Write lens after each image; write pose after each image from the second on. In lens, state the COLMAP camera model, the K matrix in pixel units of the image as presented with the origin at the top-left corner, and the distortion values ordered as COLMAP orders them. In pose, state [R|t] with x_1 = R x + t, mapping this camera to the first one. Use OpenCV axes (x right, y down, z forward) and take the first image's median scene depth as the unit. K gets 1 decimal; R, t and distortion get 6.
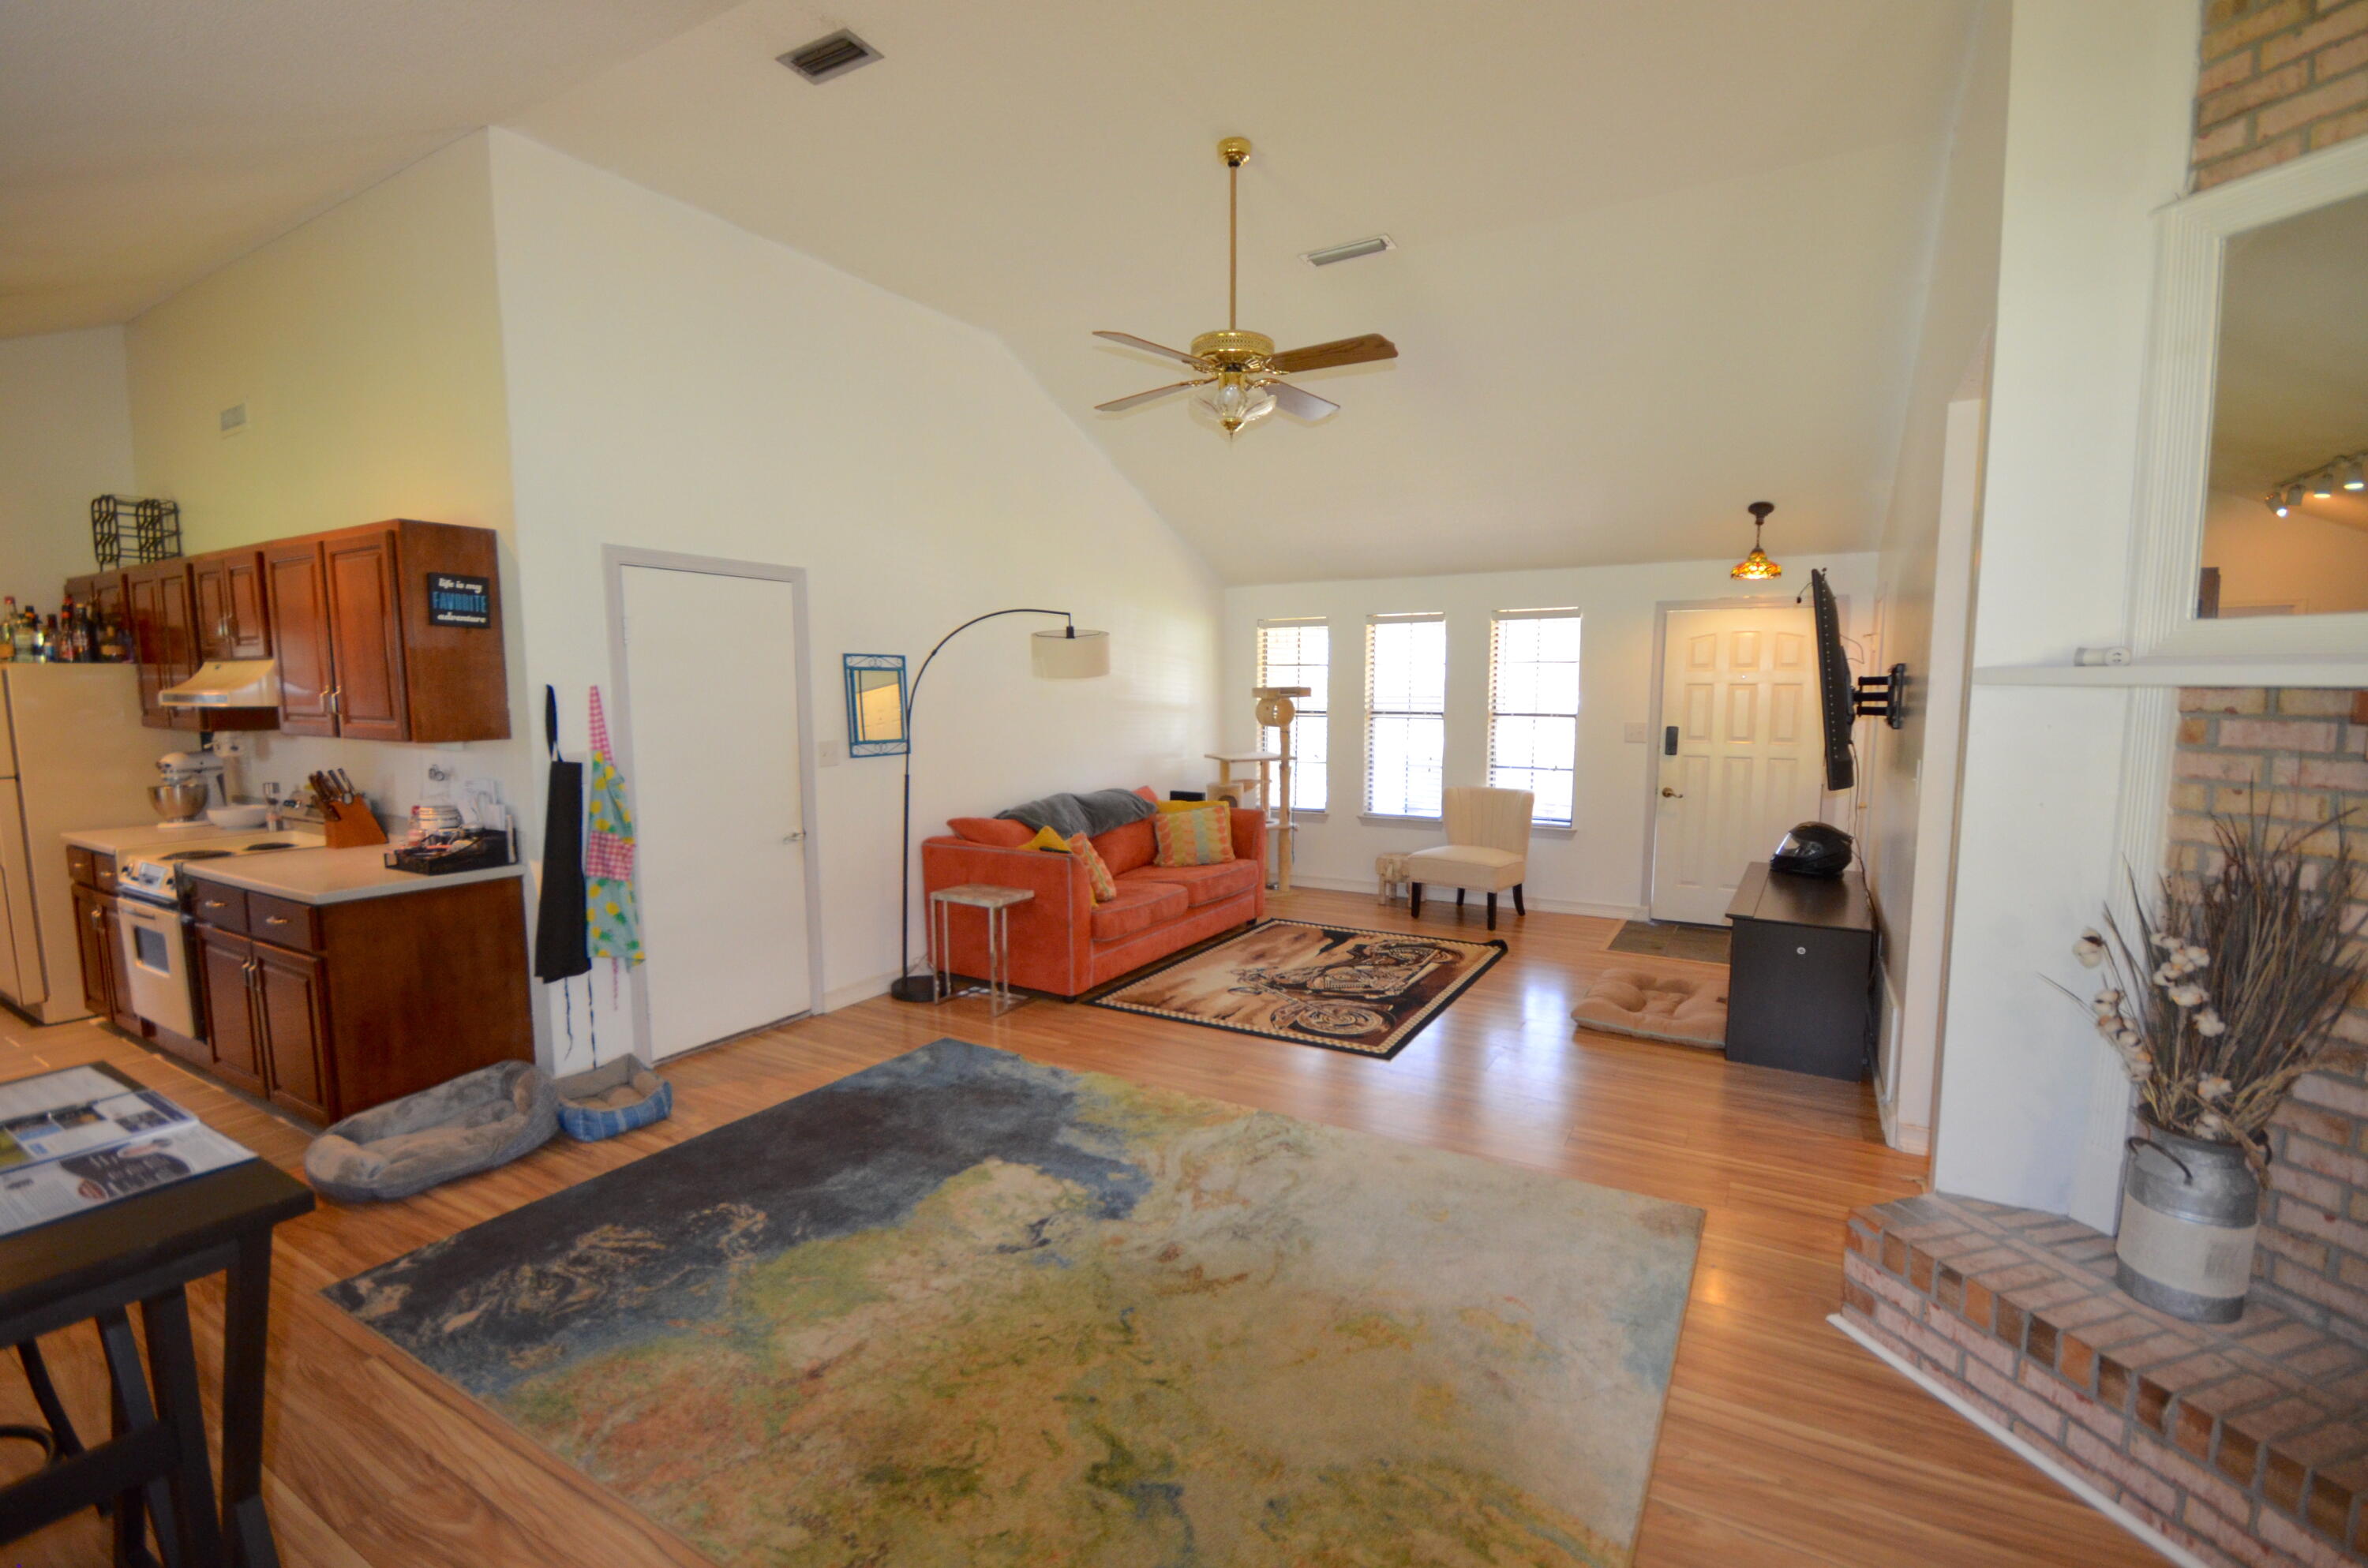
lens RADIAL K [[1030.9, 0, 1181.4], [0, 1030.9, 791.8], [0, 0, 1]] dist [-0.008078, -0.003367]
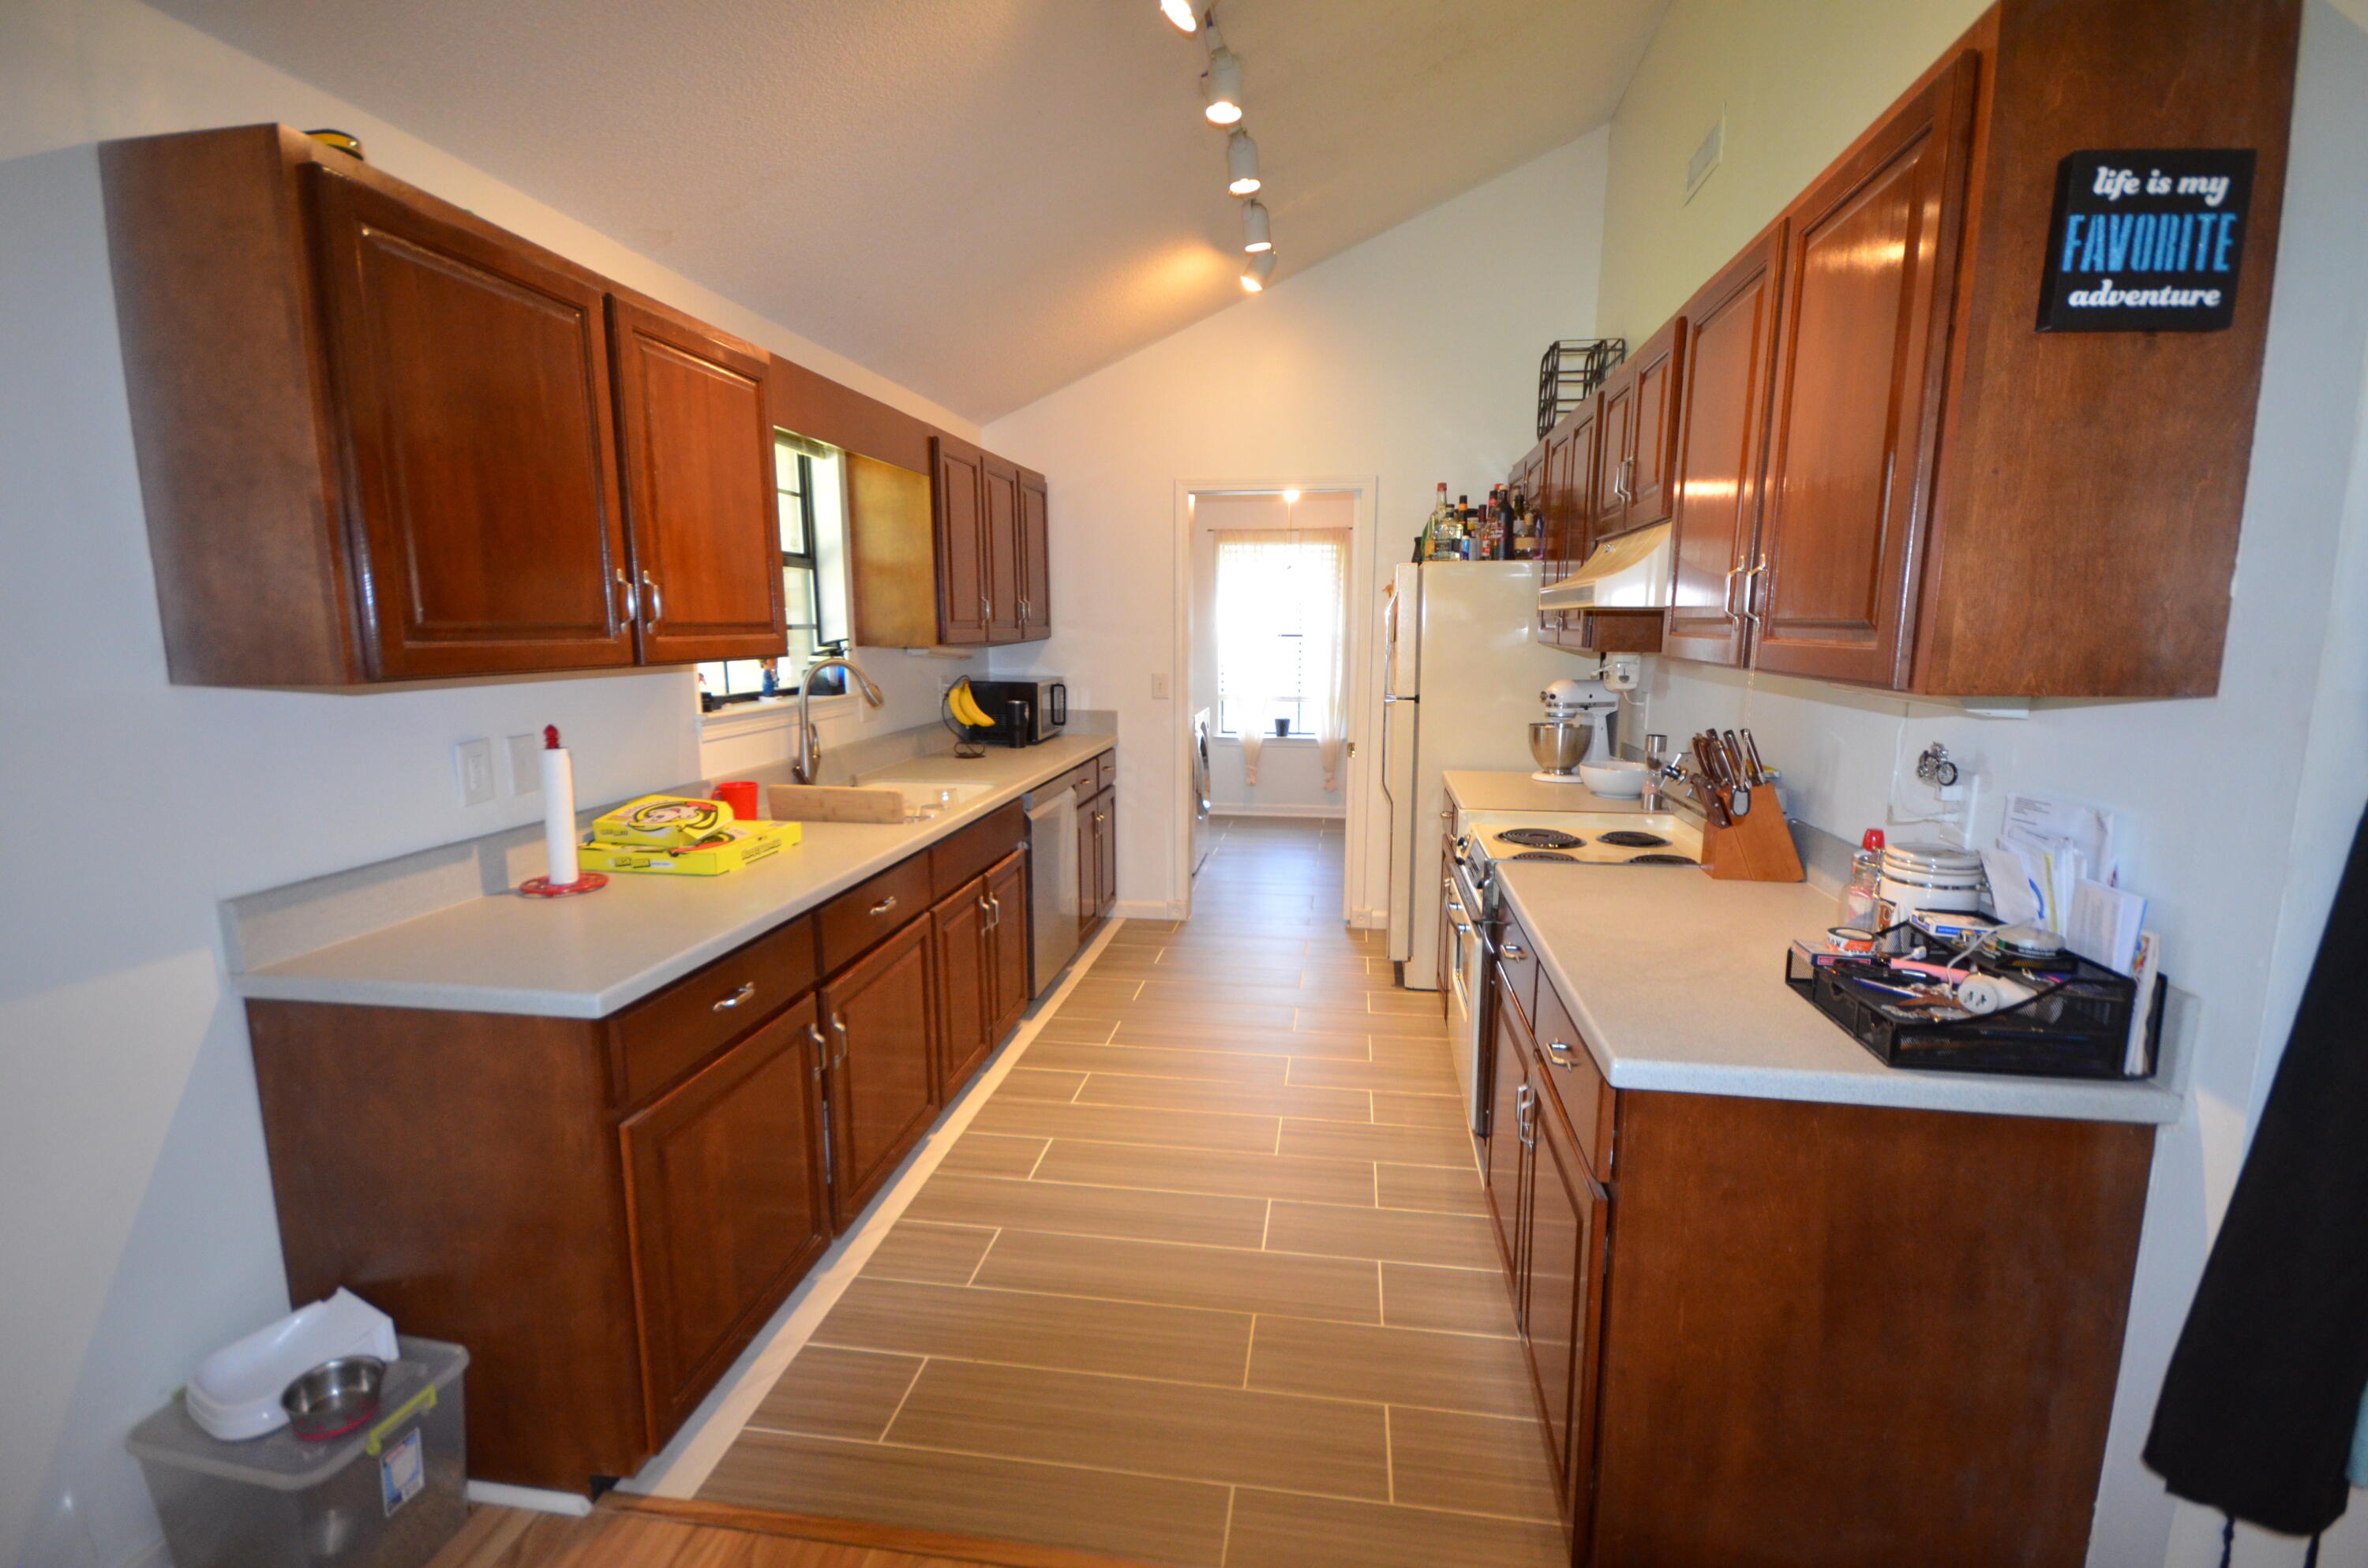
lens RADIAL K [[1072.3, 0, 1183.6], [0, 1072.3, 803.1], [0, 0, 1]] dist [-0.001576, -0.000866]
pose [[0.362618, 0.156389, -0.918722, -0.375038], [-0.092945, 0.986973, 0.131321, -0.027313], [0.927291, 0.037771, 0.372430, 0.476850]]
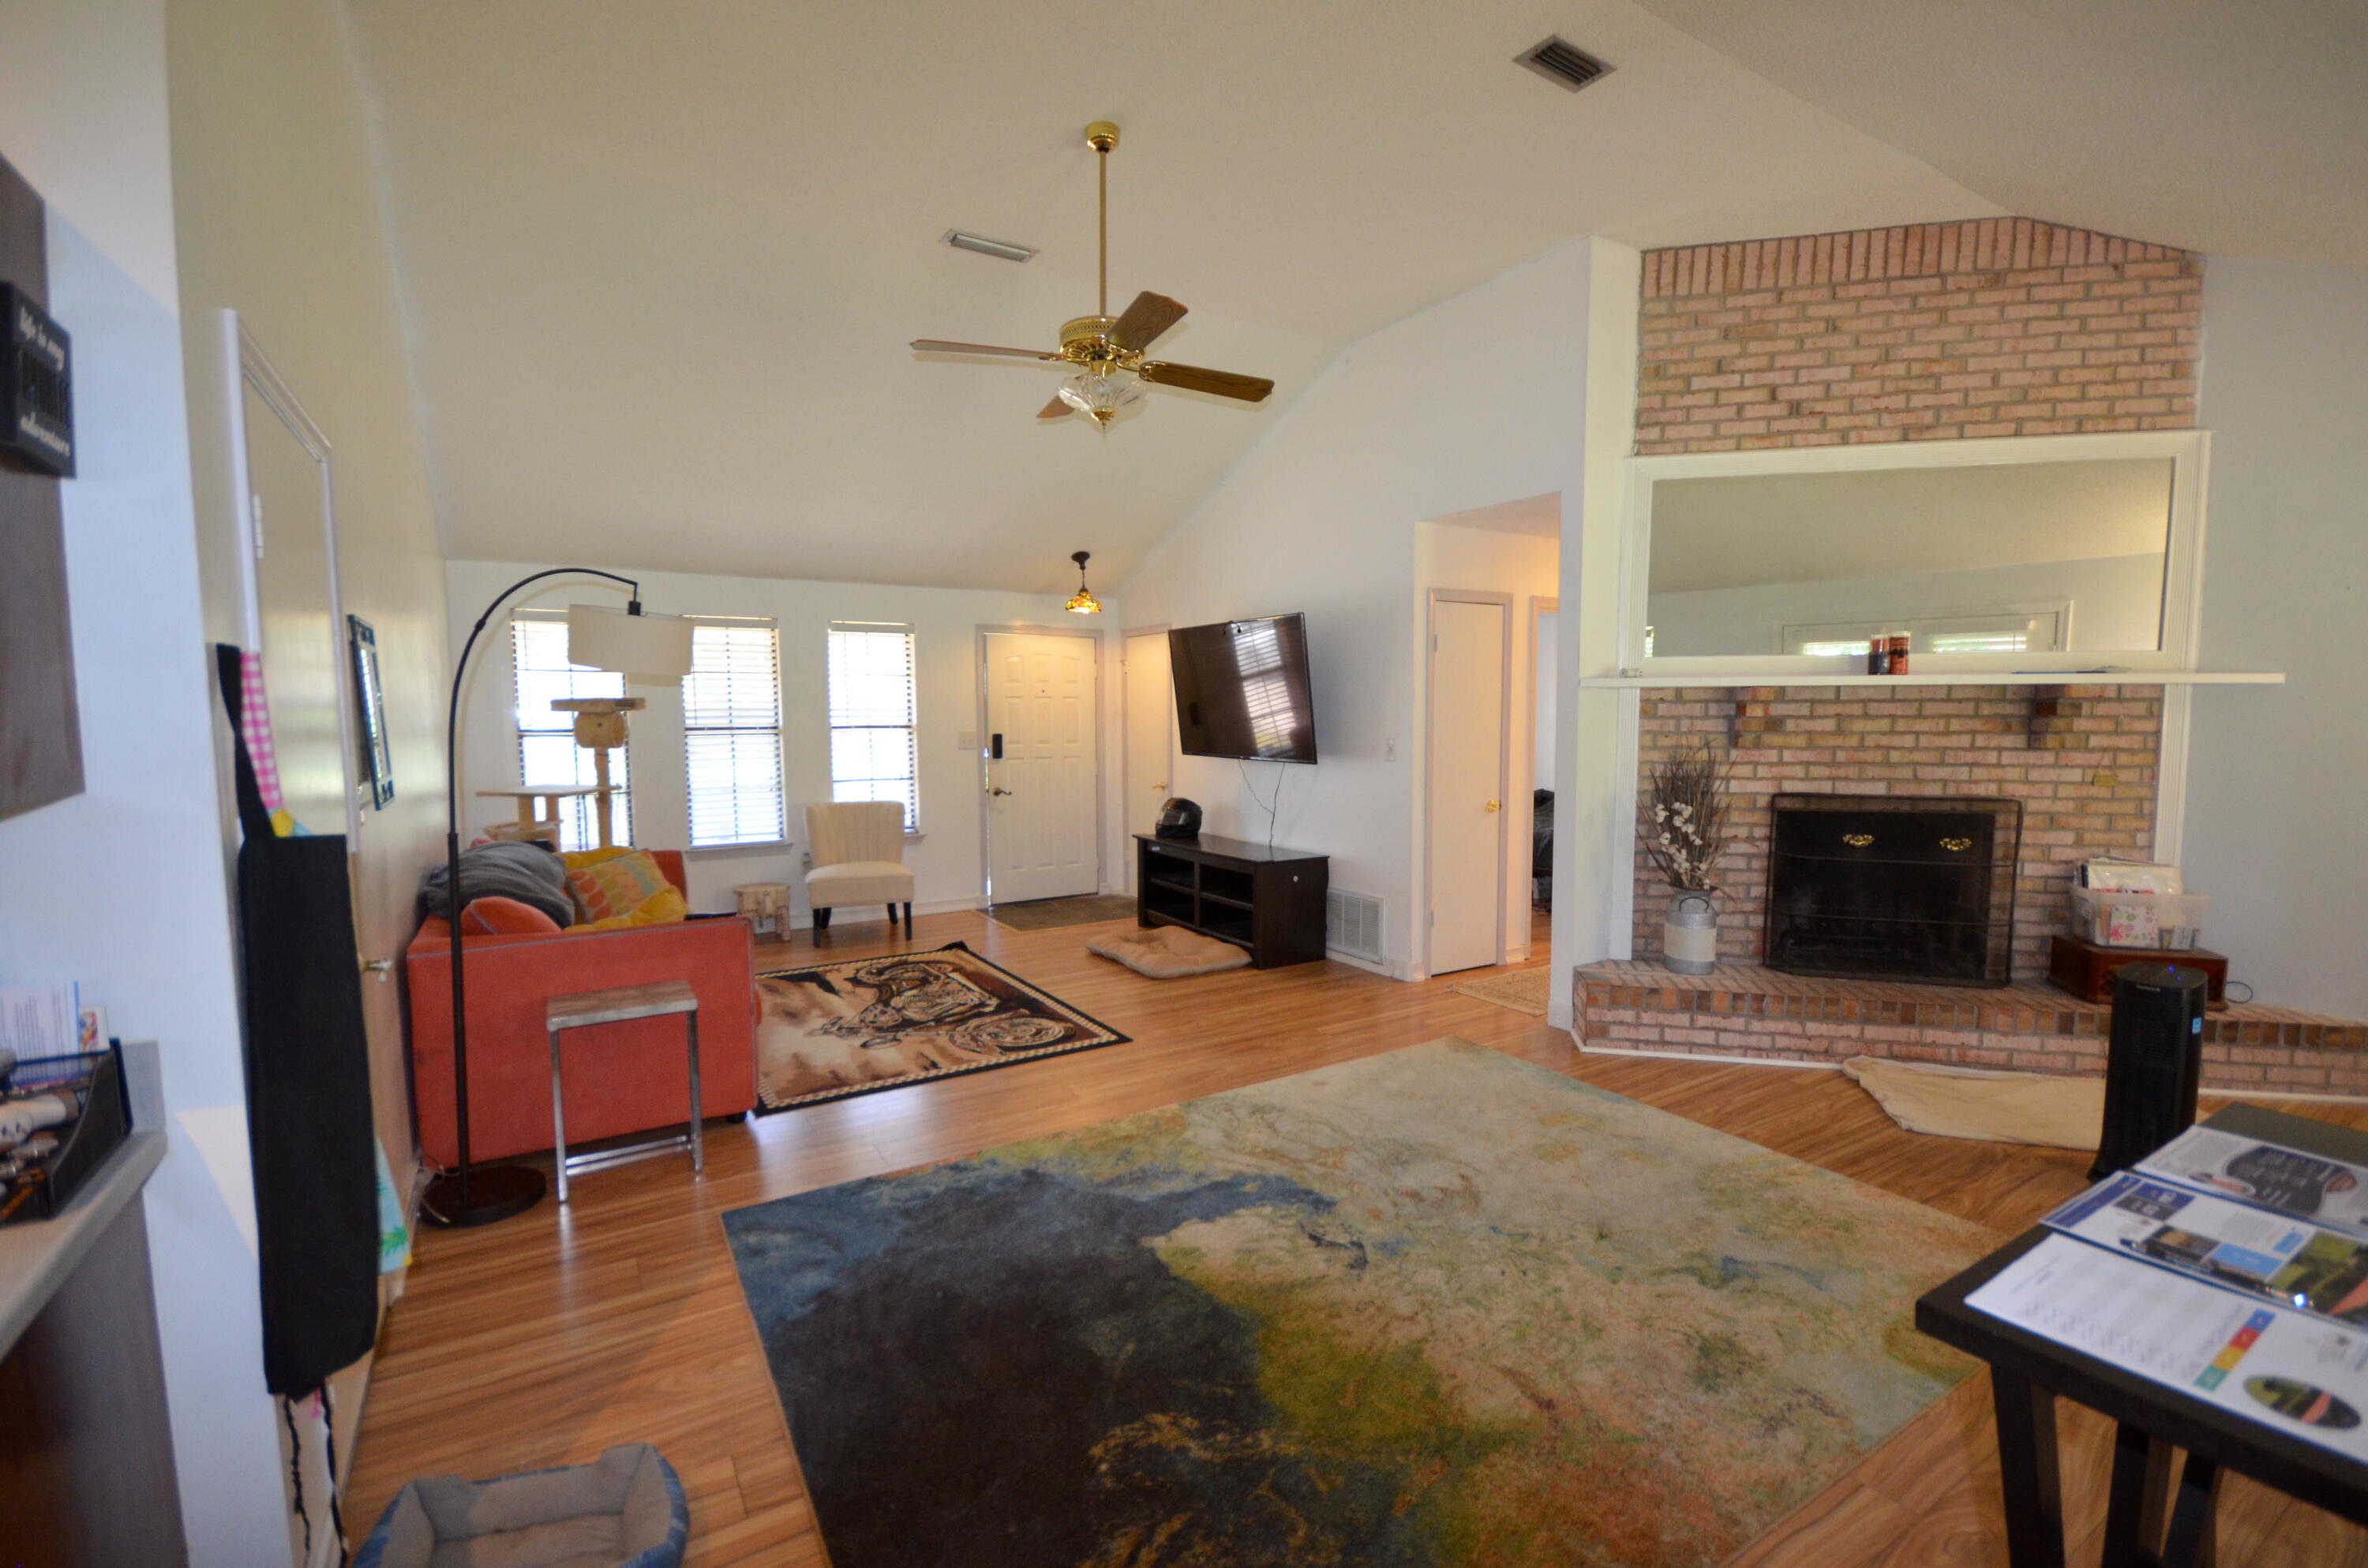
lens RADIAL K [[1030.9, 0, 1172.7], [0, 1030.9, 798.6], [0, 0, 1]] dist [-0.008078, -0.003367]
pose [[0.464486, -0.076370, 0.882281, -0.638855], [0.093997, 0.994898, 0.036632, -0.021307], [-0.880578, 0.065917, 0.469295, 0.409140]]
